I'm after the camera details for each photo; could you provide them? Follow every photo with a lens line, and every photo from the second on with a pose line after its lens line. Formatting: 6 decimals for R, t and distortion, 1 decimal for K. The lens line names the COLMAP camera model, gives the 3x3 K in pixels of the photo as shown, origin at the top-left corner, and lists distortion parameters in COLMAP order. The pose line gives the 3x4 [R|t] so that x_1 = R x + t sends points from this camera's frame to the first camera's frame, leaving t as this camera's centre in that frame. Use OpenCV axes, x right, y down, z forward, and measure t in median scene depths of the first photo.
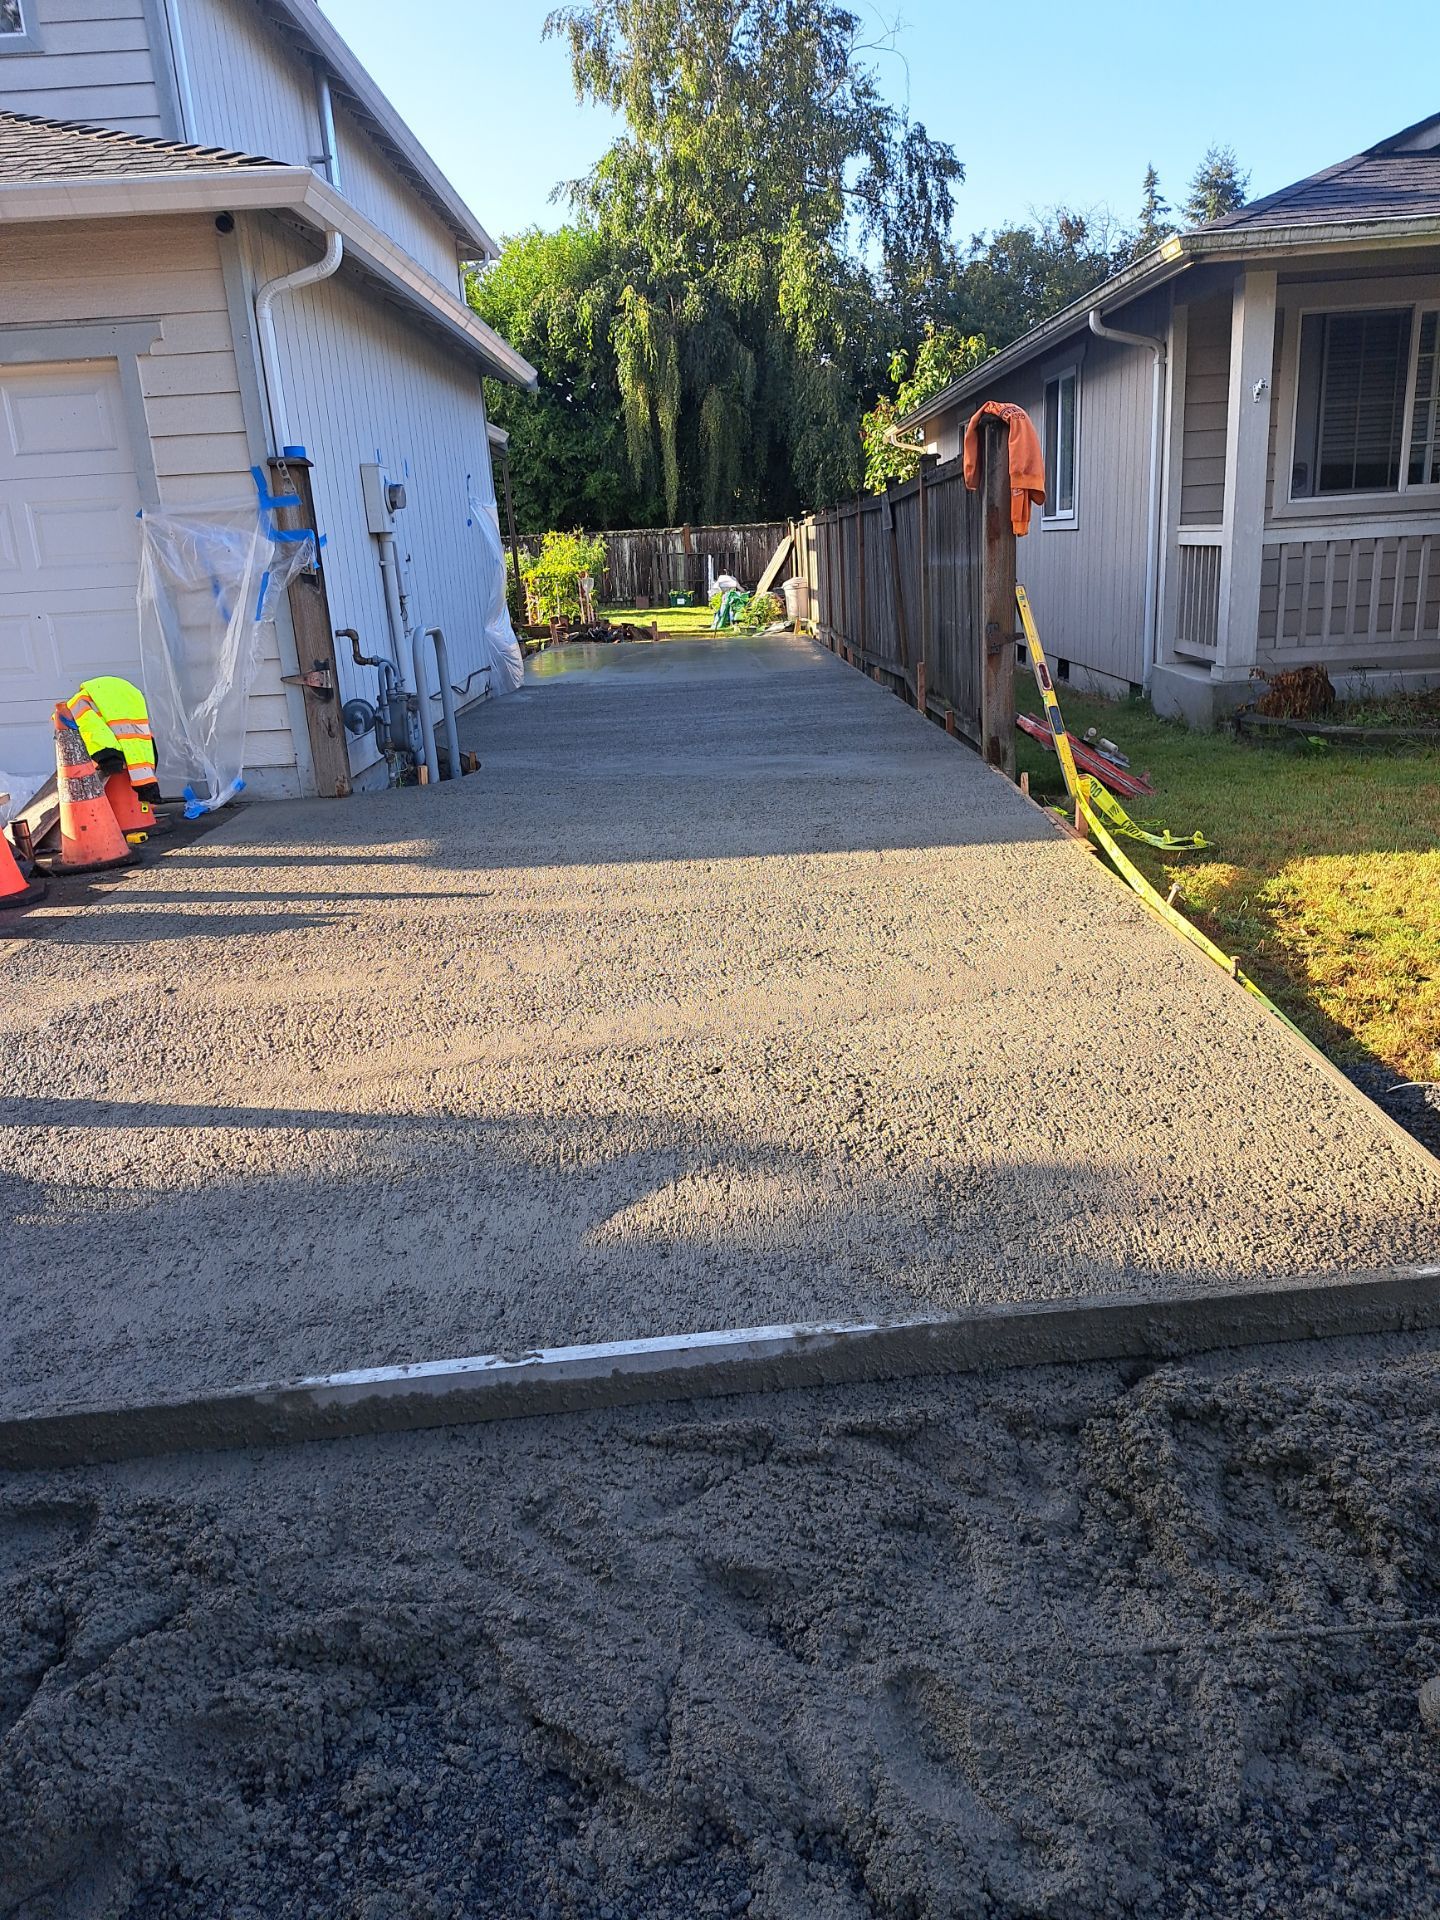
lens RADIAL K [[1370.5, 0, 727.4], [0, 1370.5, 931.9], [0, 0, 1]] dist [0.055493, -0.066942]
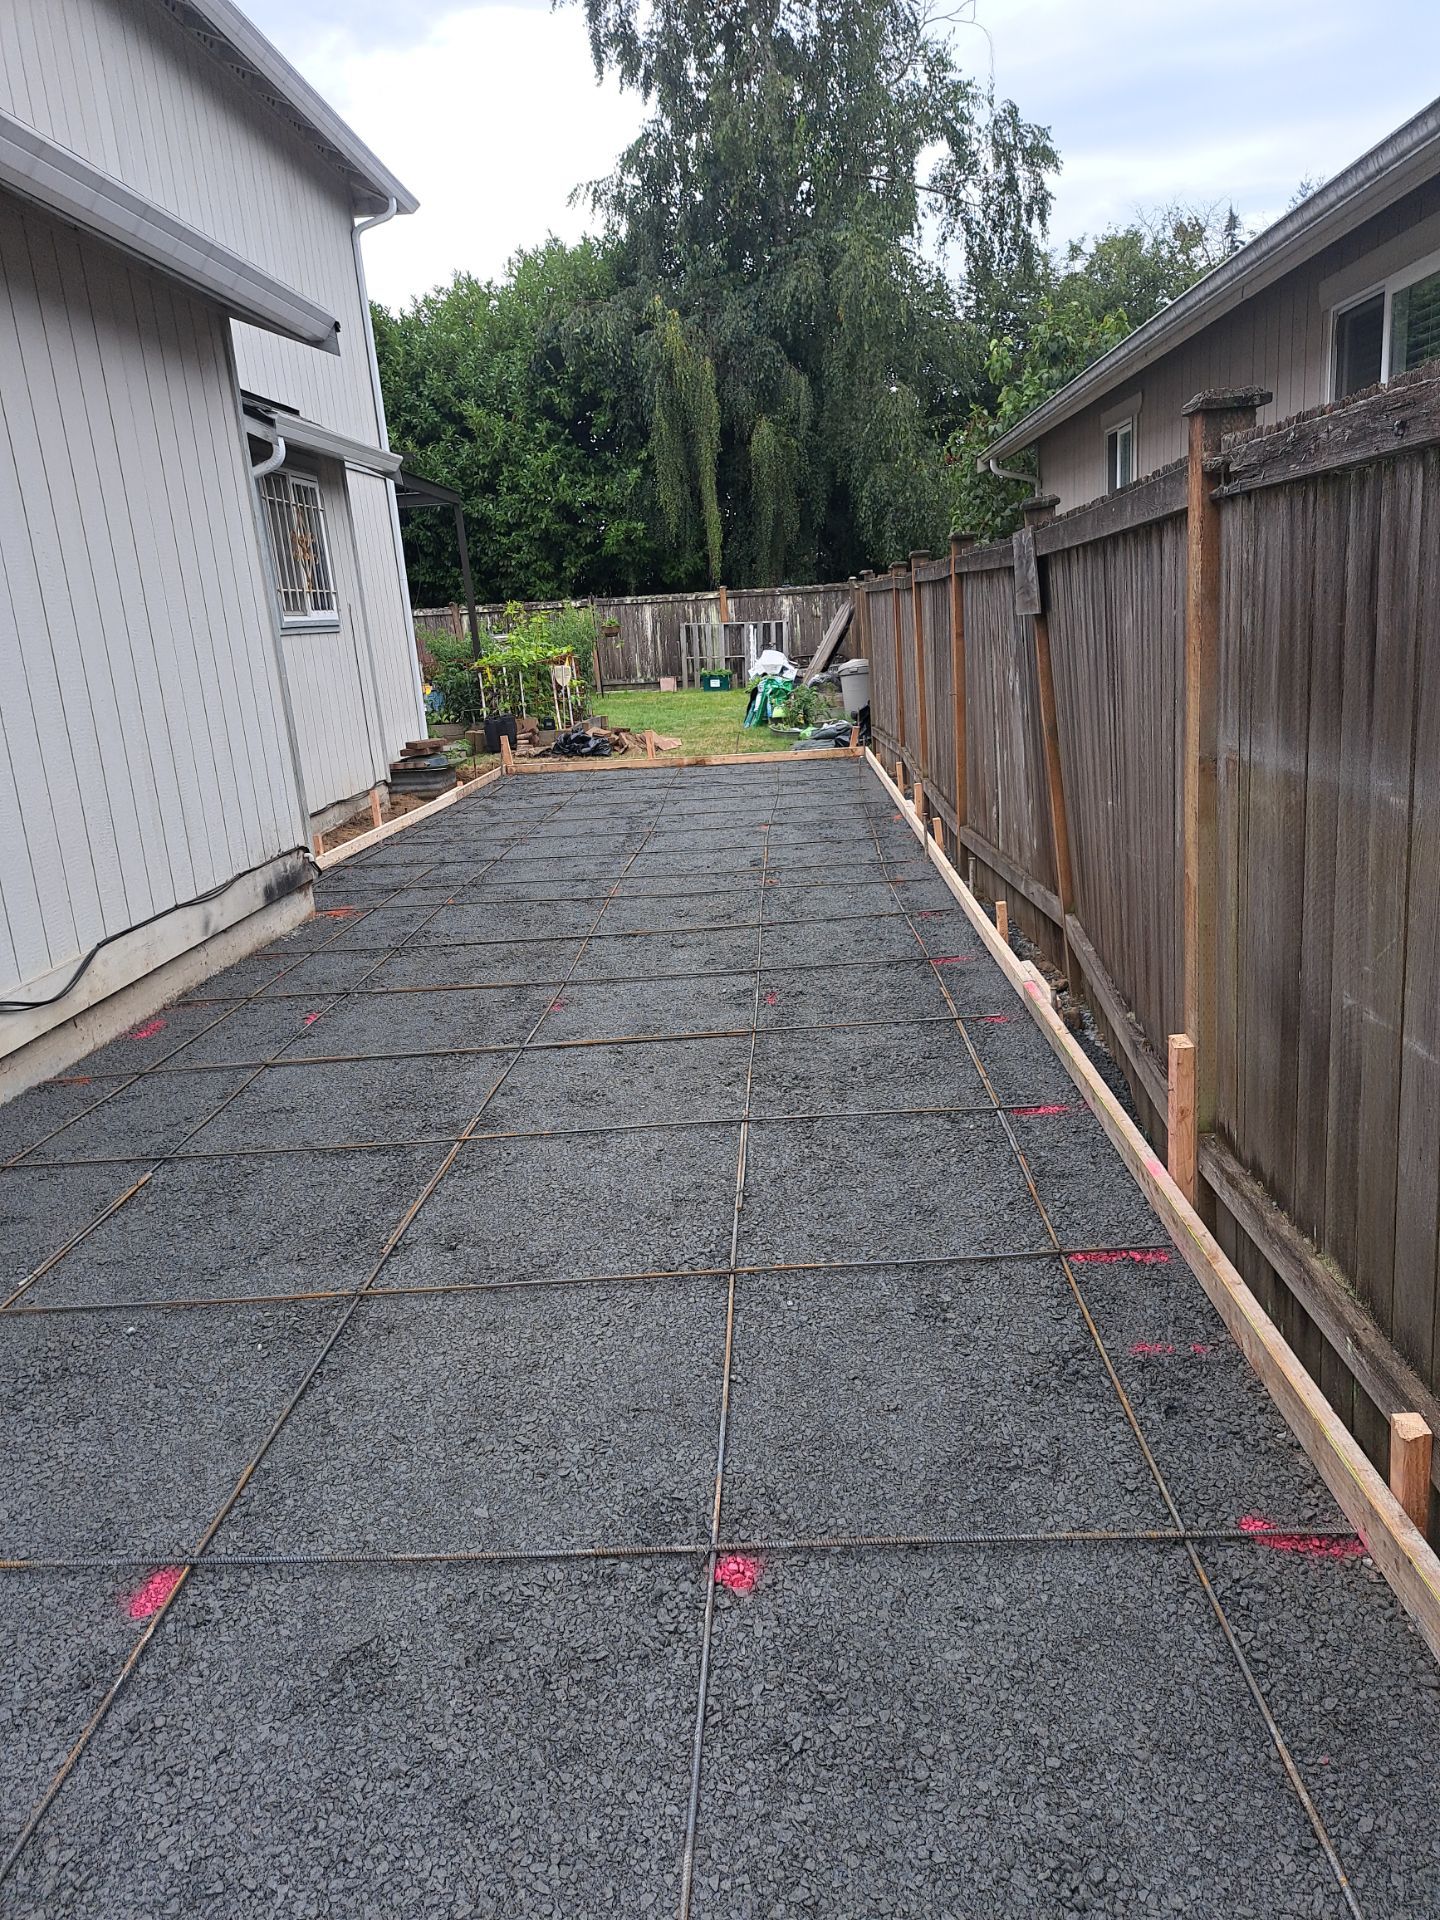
lens RADIAL K [[1341.9, 0, 759.1], [0, 1341.9, 965.3], [0, 0, 1]] dist [0.059200, -0.077053]
pose [[0.999469, -0.002693, -0.032458, 0.157912], [0.002346, 0.999940, -0.010723, -0.636937], [0.032485, 0.010641, 0.999416, 2.053685]]
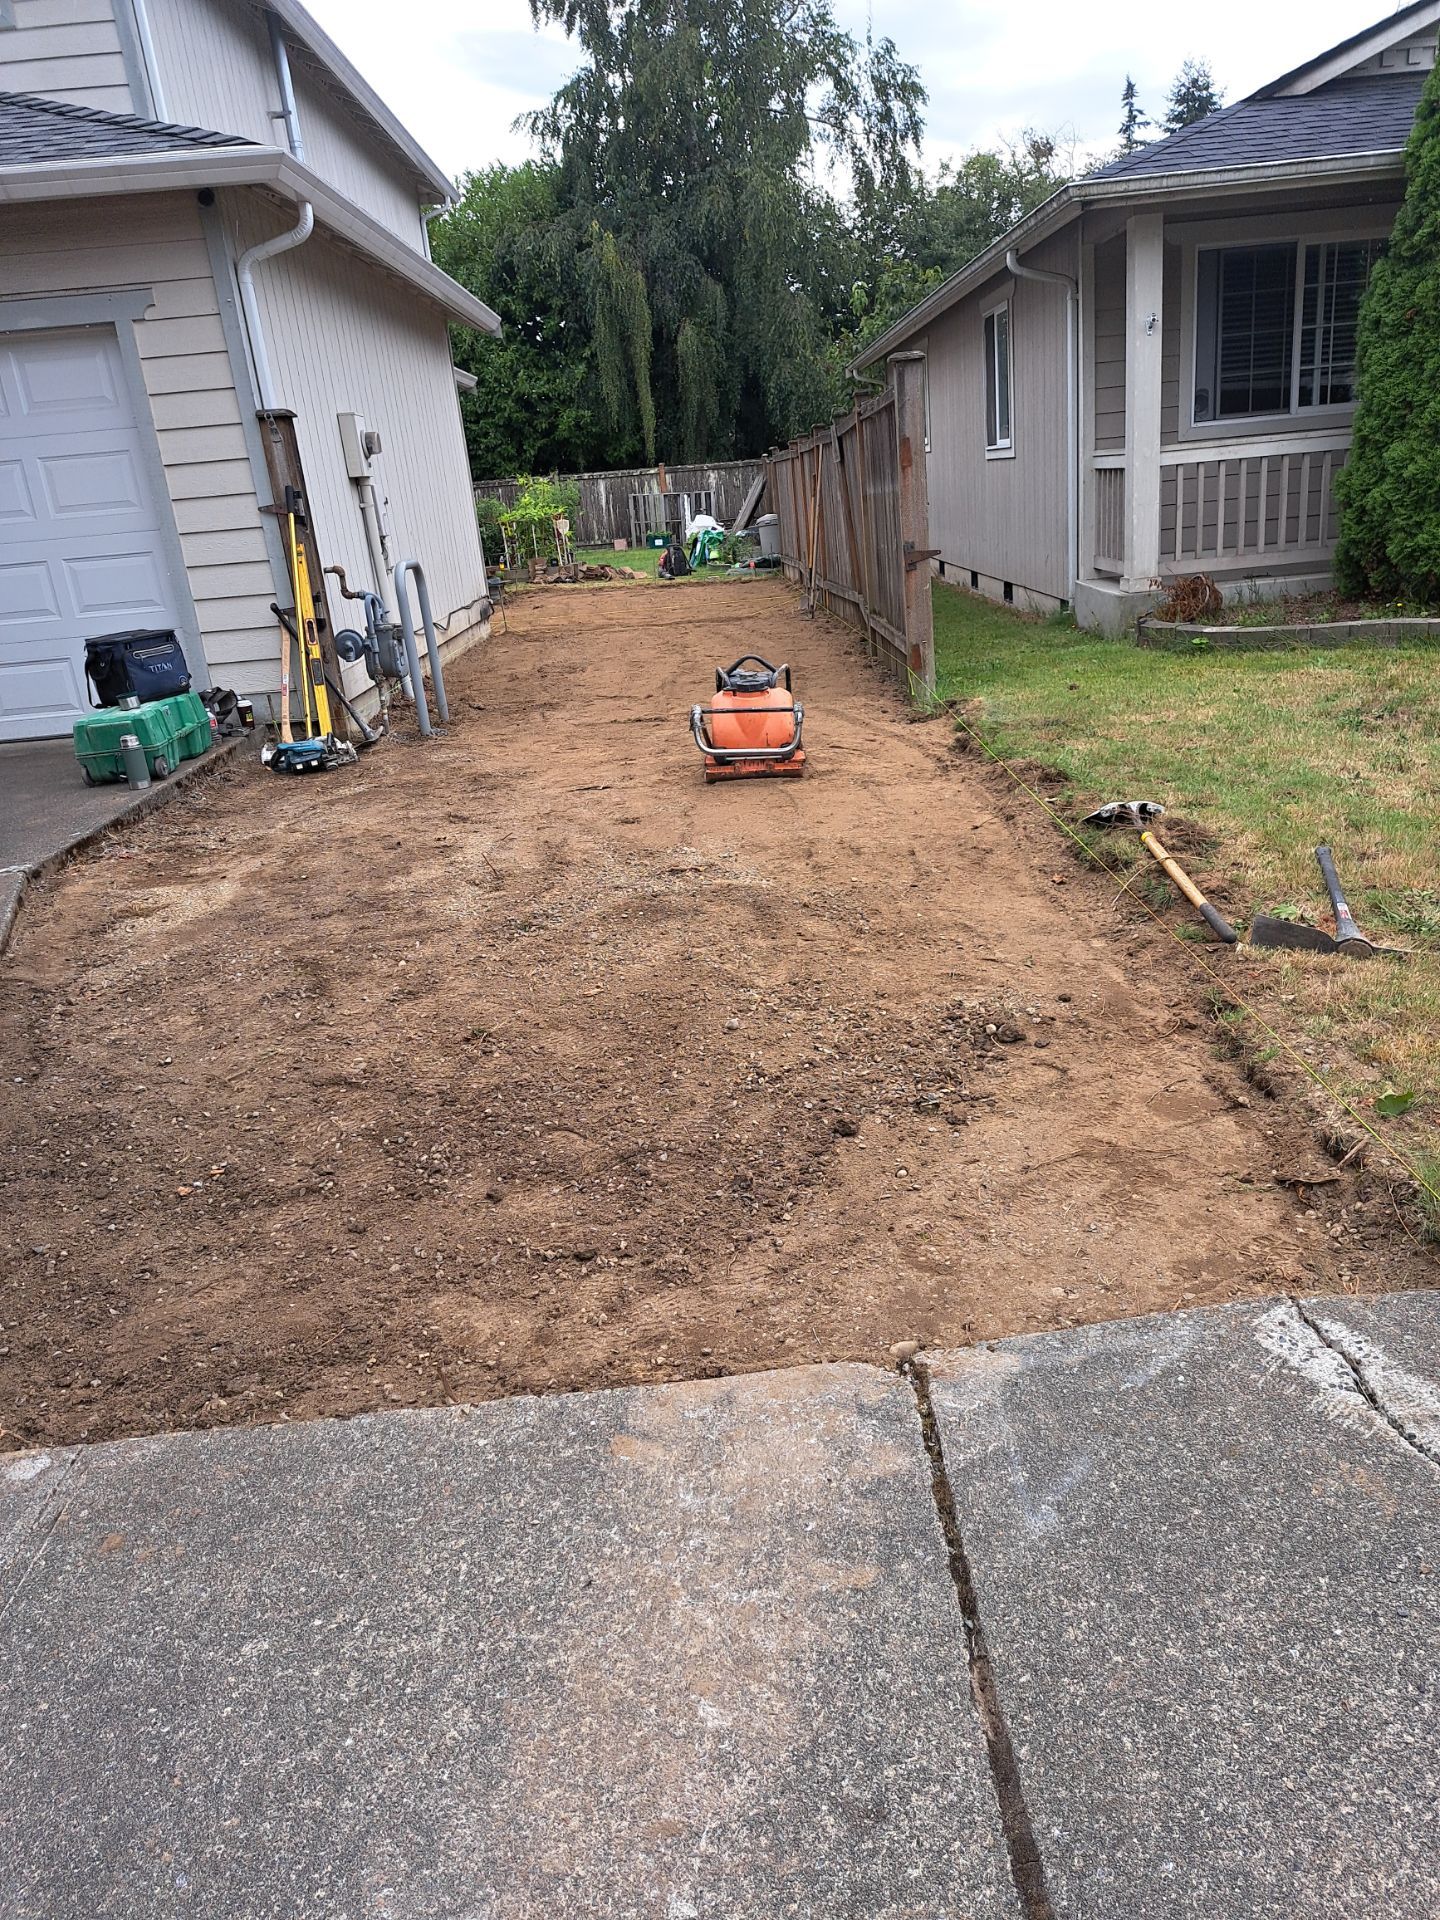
lens RADIAL K [[1388.0, 0, 773.8], [0, 1388.0, 961.4], [0, 0, 1]] dist [0.052681, -0.060700]
pose [[0.998803, -0.038887, 0.029687, 0.074407], [0.037211, 0.997789, 0.055069, 0.117798], [-0.031763, -0.053898, 0.998041, -0.360943]]
